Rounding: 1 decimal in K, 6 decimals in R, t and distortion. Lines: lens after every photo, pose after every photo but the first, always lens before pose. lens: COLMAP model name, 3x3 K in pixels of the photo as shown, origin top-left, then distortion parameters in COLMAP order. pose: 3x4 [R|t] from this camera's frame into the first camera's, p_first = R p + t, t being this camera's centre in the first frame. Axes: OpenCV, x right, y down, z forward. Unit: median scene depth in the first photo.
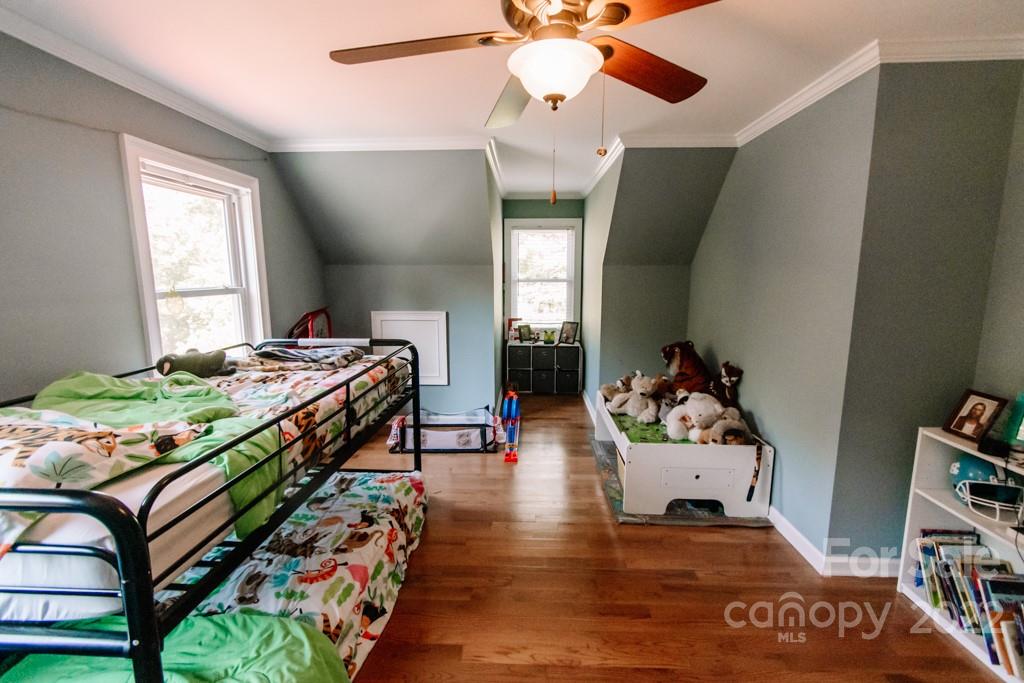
lens RADIAL K [[459.2, 0, 511.7], [0, 459.2, 341.0], [0, 0, 1]] dist [0.002172, -0.001441]
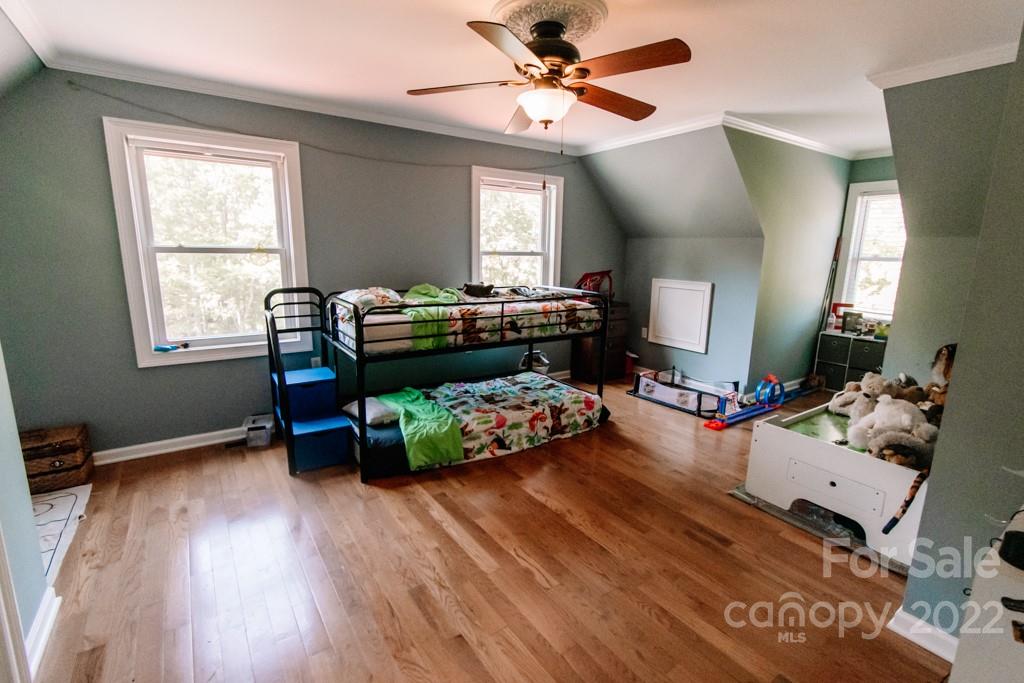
lens RADIAL K [[459.2, 0, 493.7], [0, 459.2, 339.8], [0, 0, 1]] dist [0.002172, -0.001441]
pose [[0.581792, 0.171786, -0.794989, 0.657513], [-0.141561, 0.983909, 0.109012, 0.029711], [0.800924, 0.049117, 0.596748, -0.021759]]
